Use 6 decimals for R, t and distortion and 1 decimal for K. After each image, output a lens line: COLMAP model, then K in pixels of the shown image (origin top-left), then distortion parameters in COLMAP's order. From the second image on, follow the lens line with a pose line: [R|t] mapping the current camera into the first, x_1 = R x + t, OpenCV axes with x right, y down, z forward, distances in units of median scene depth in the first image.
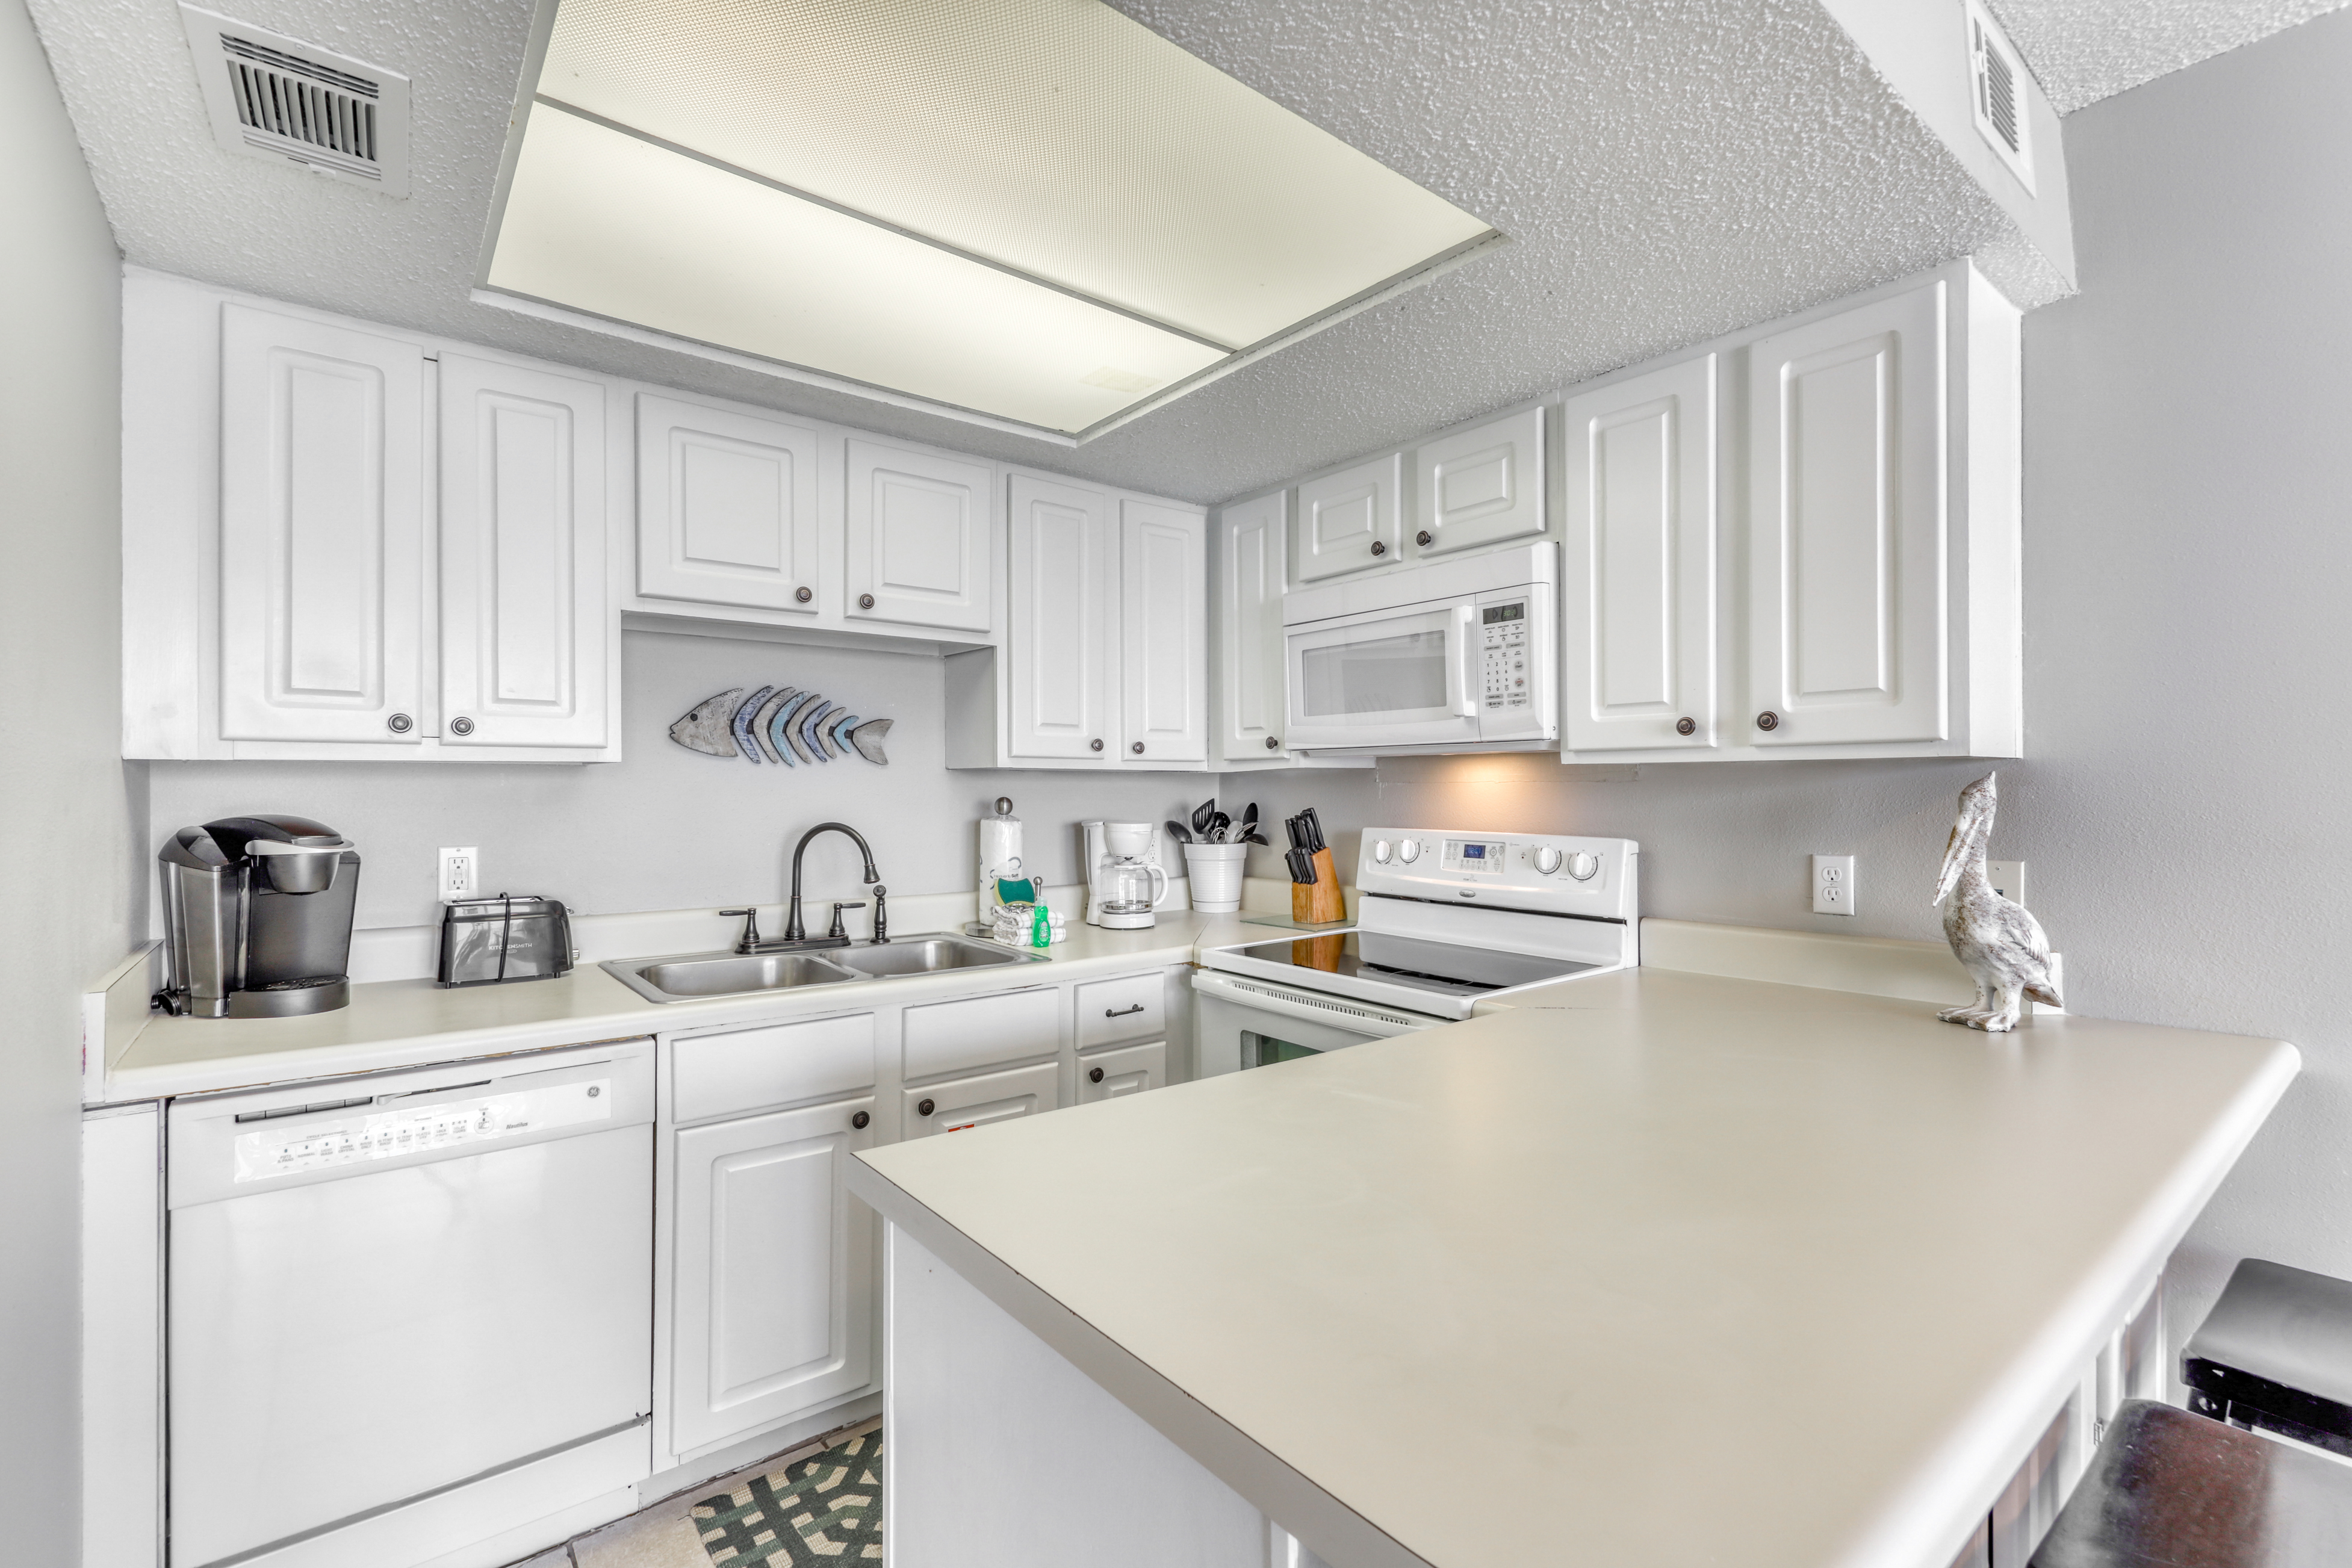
lens RADIAL K [[1034.6, 0, 1177.4], [0, 1034.6, 784.1], [0, 0, 1]] dist [0.008560, -0.000723]
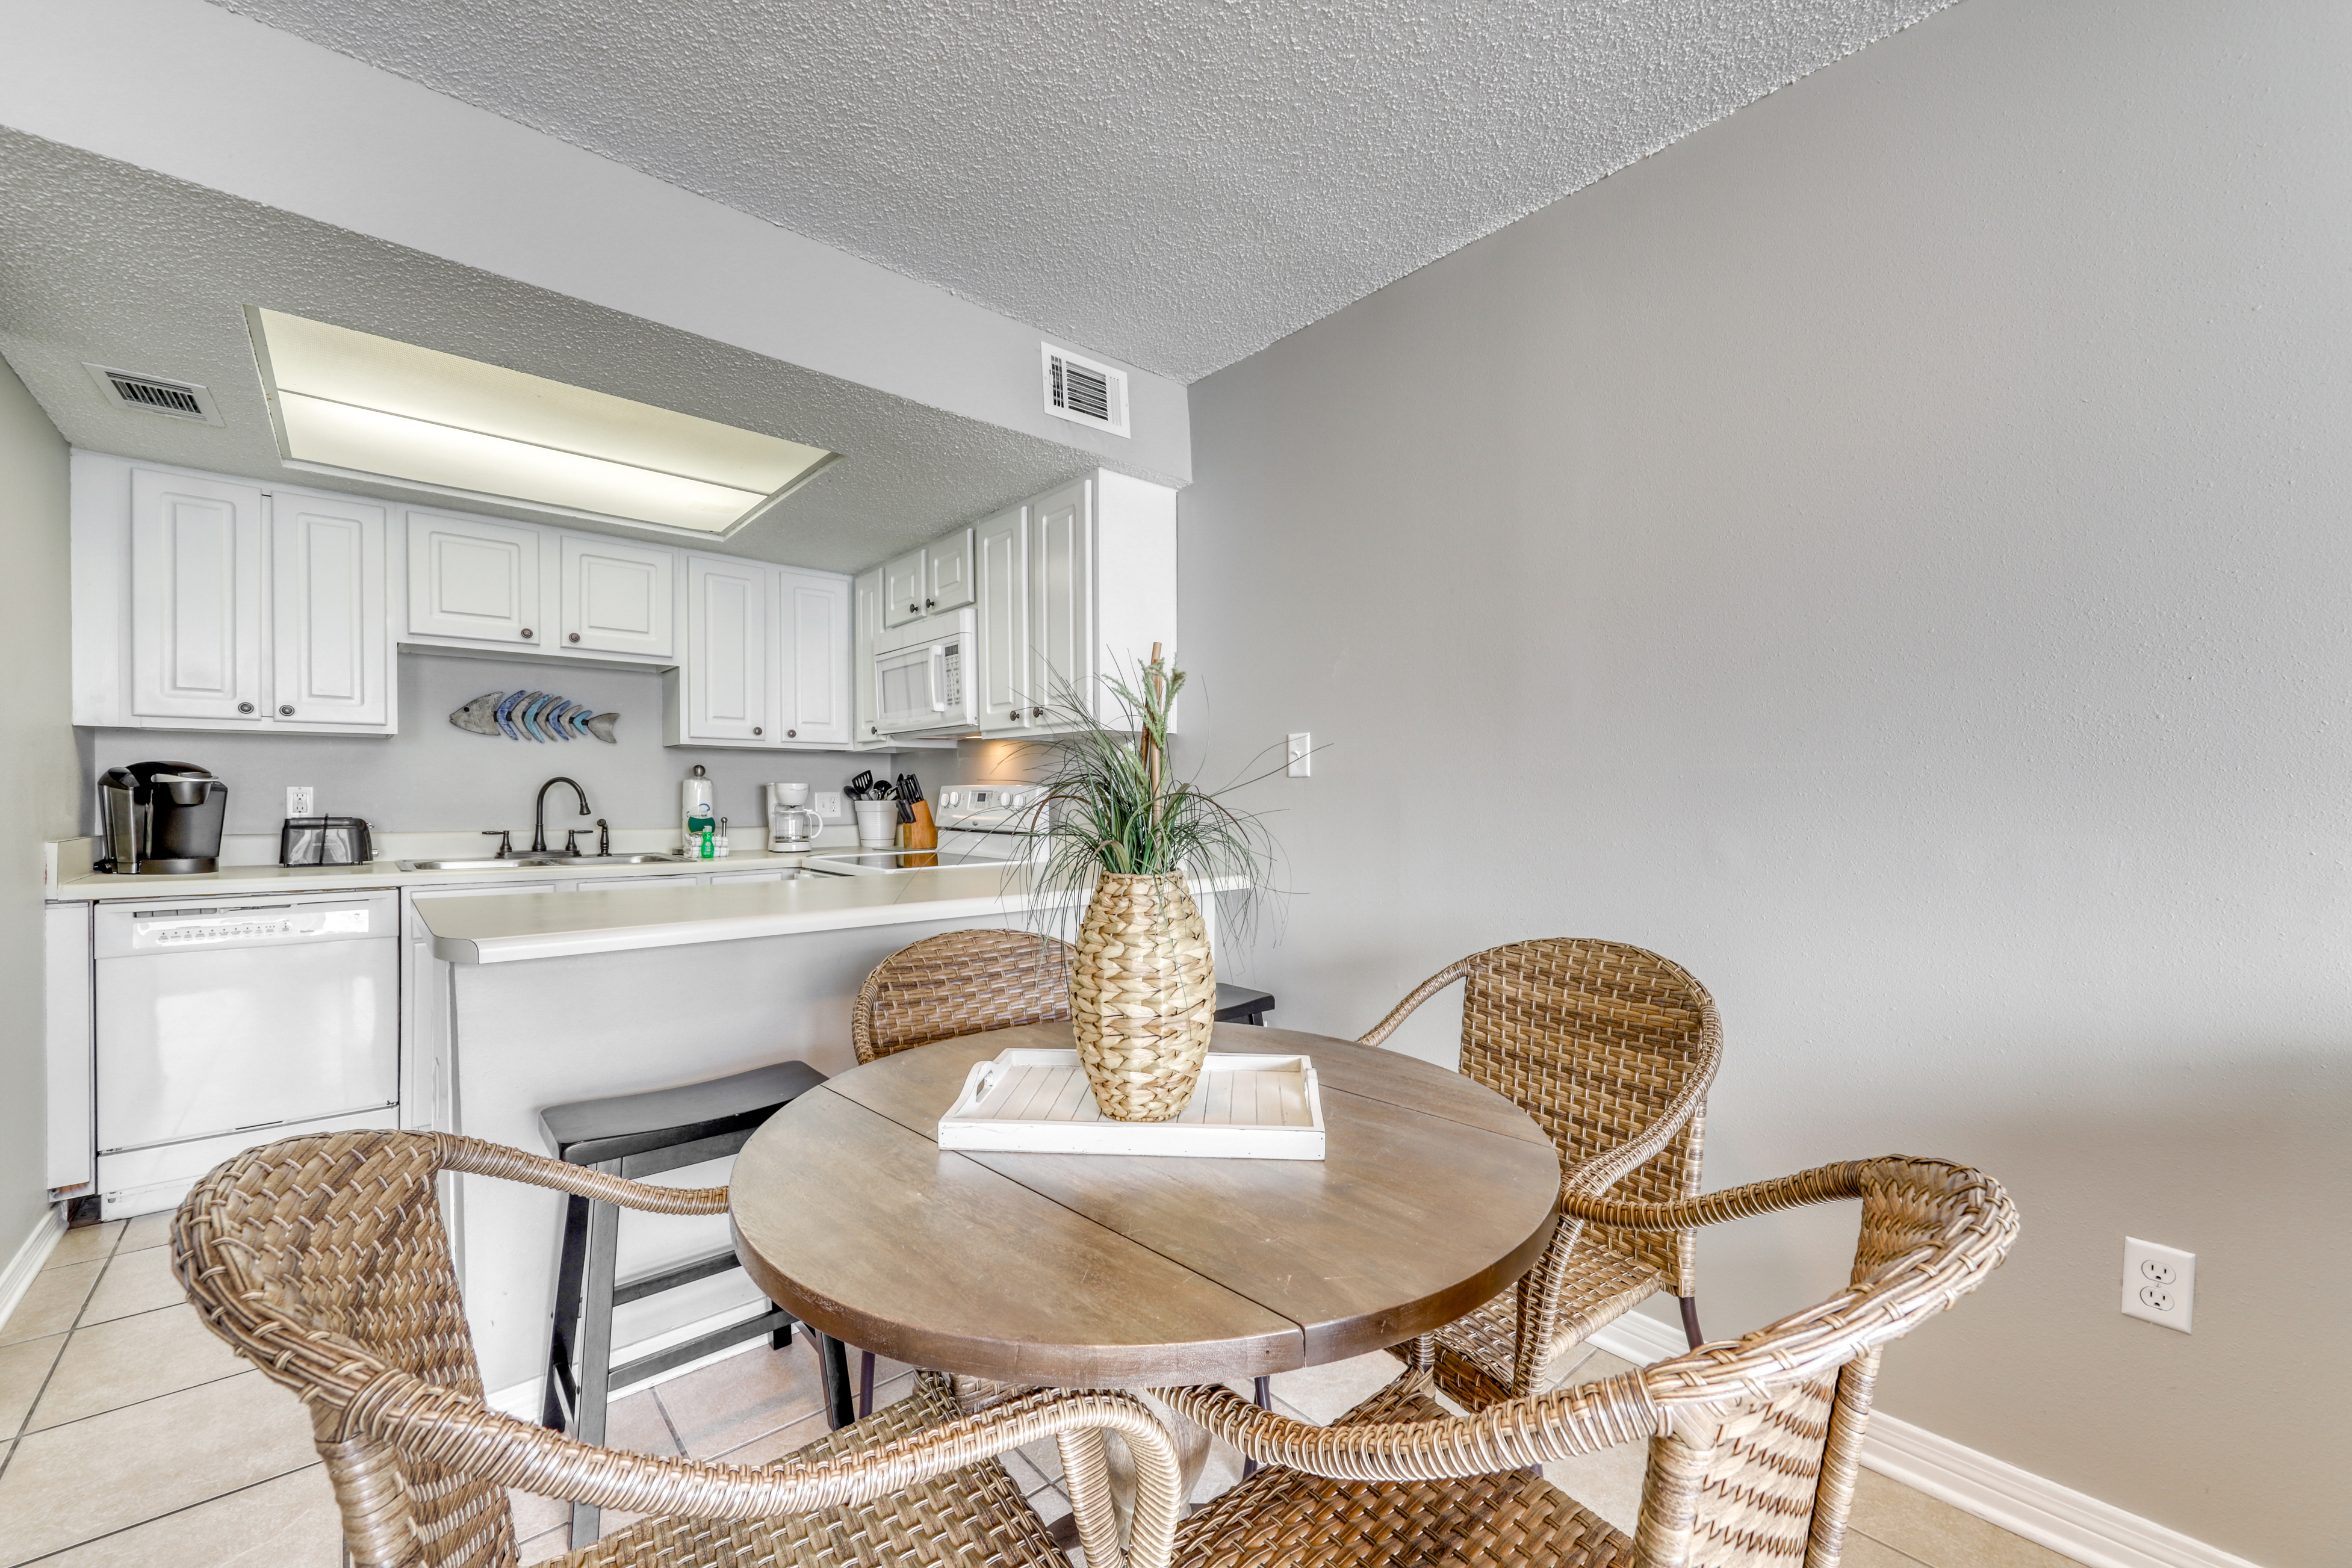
lens RADIAL K [[921.6, 0, 1177.8], [0, 921.6, 798.0], [0, 0, 1]] dist [0.003338, -0.000034]
pose [[0.998485, 0.002606, 0.054968, 0.554781], [-0.003035, 0.999966, 0.007731, 0.058339], [-0.054946, -0.007886, 0.998458, -0.482105]]
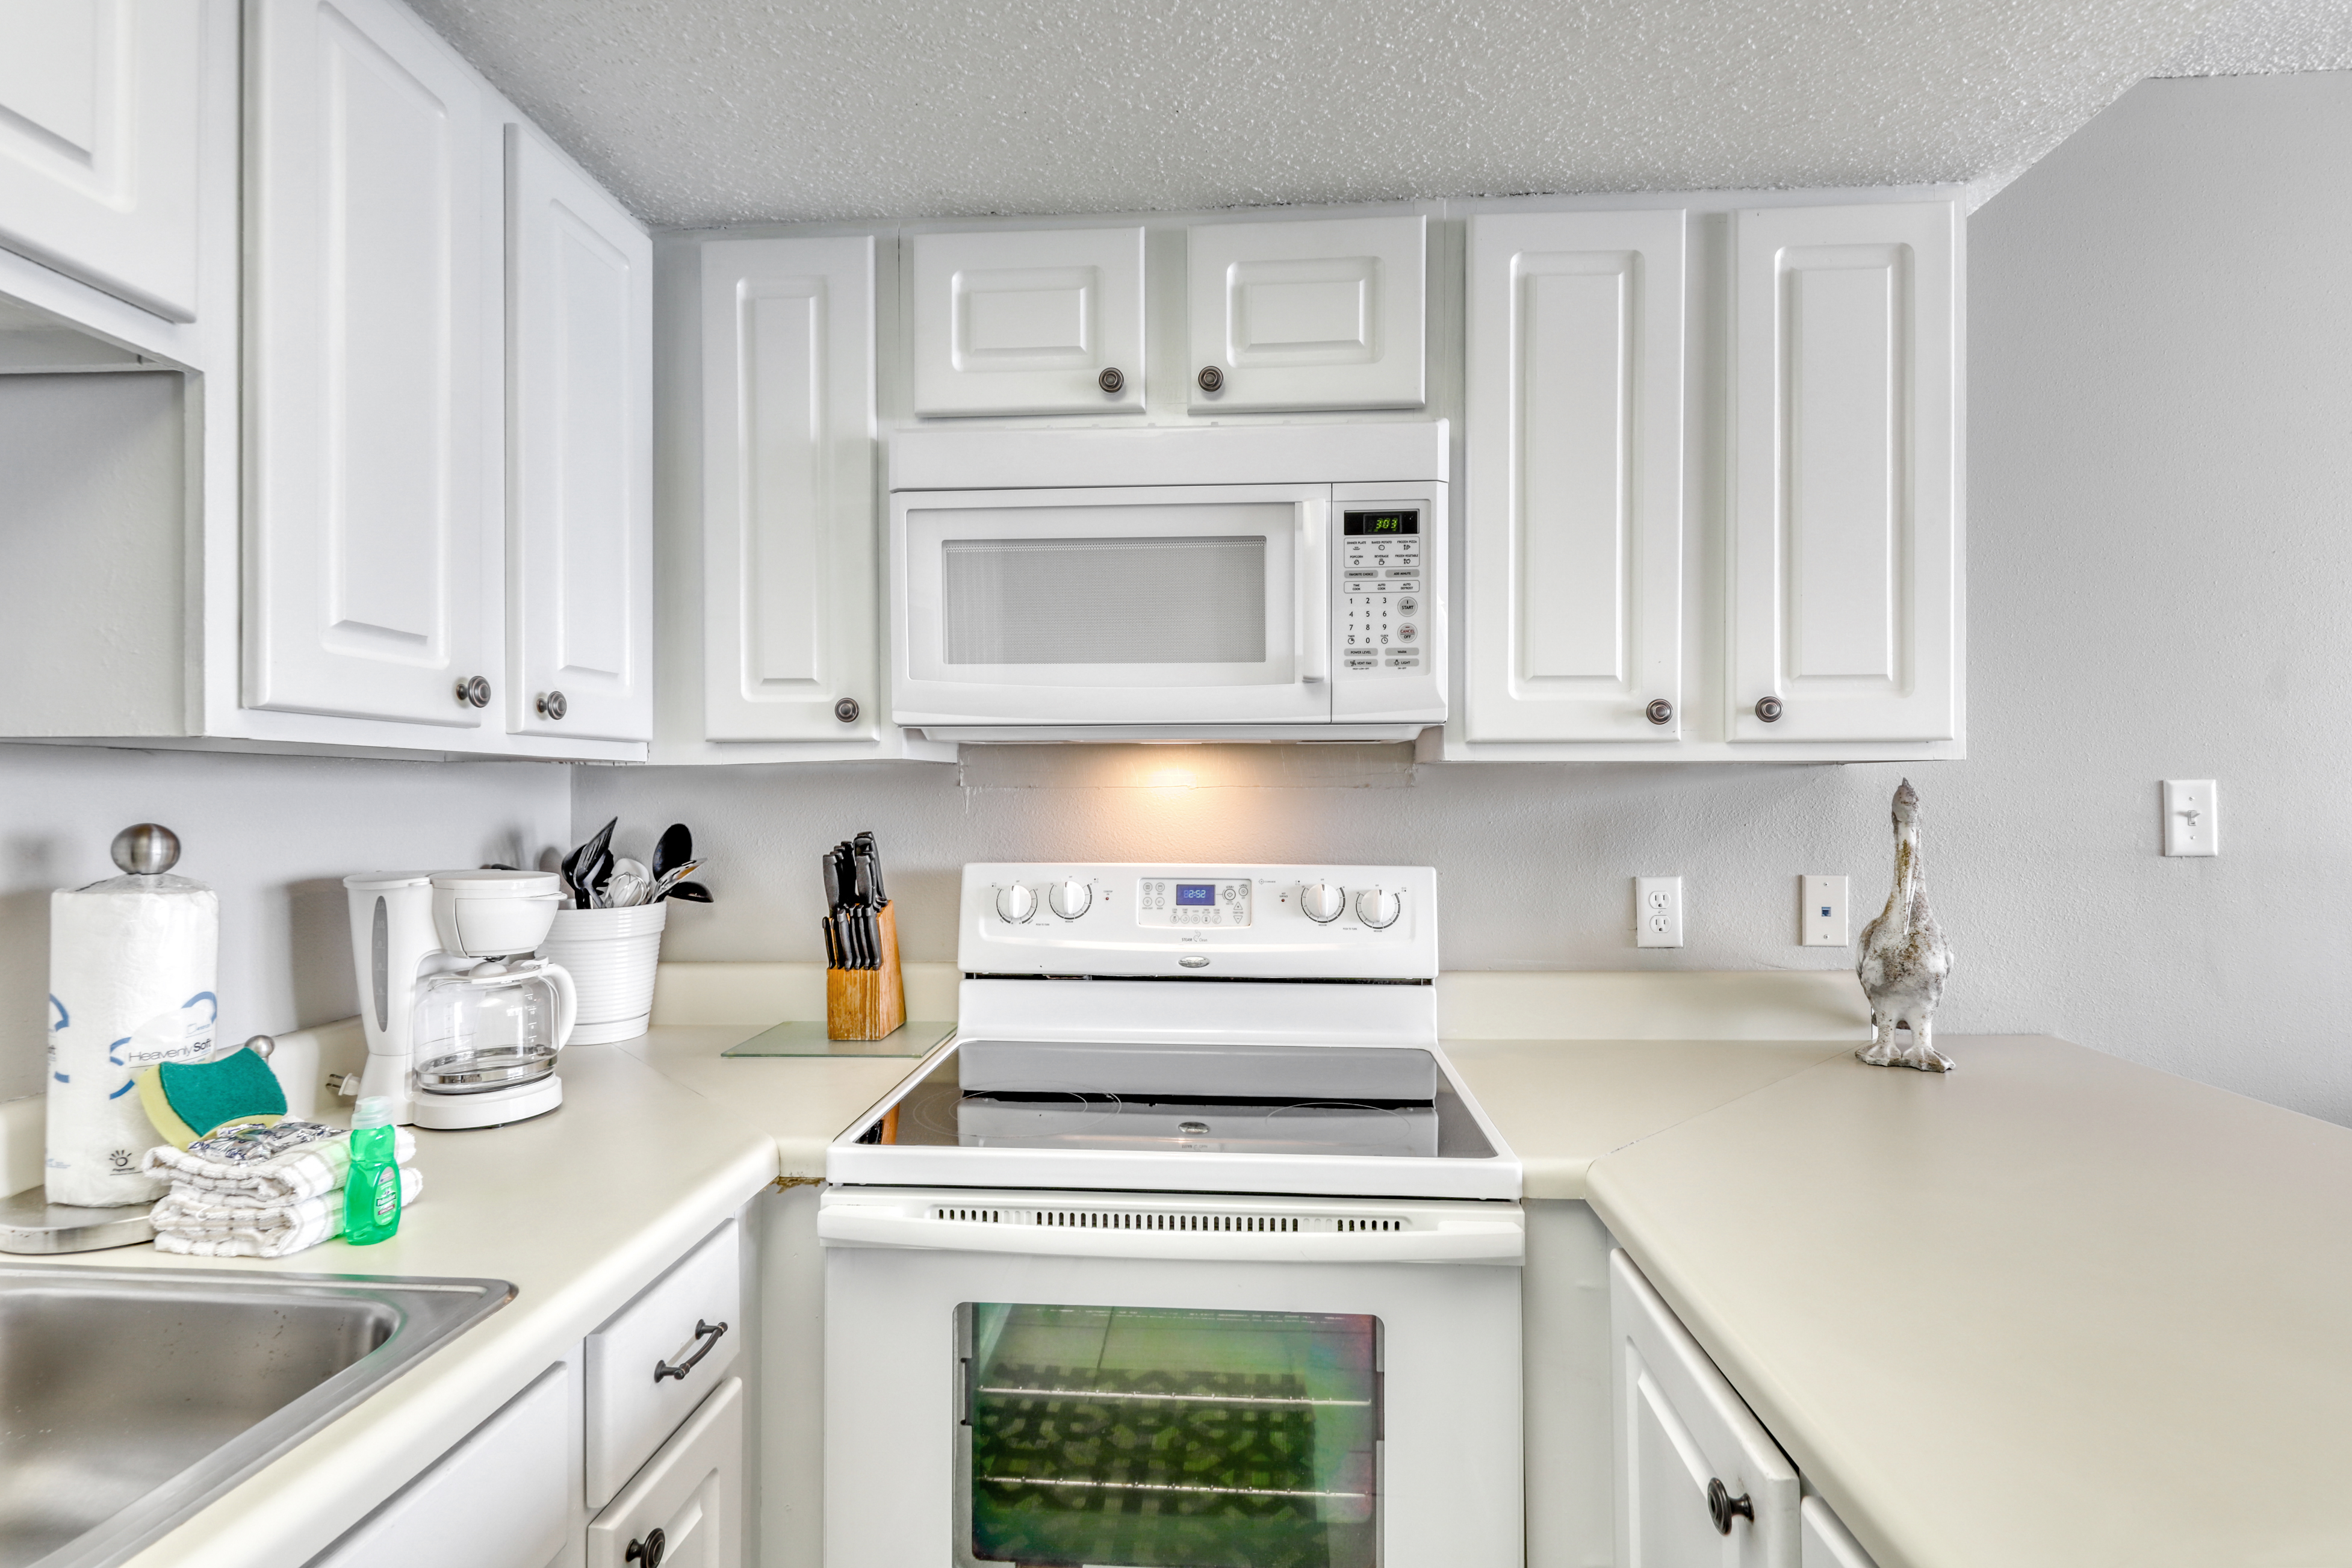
lens RADIAL K [[1136.3, 0, 1184.9], [0, 1136.3, 788.6], [0, 0, 1]] dist [0.009837, -0.000923]
pose [[0.671745, 0.003456, 0.740775, -0.260409], [-0.003306, 0.999993, -0.001667, 0.000348], [-0.740776, -0.001329, 0.671751, 0.573732]]
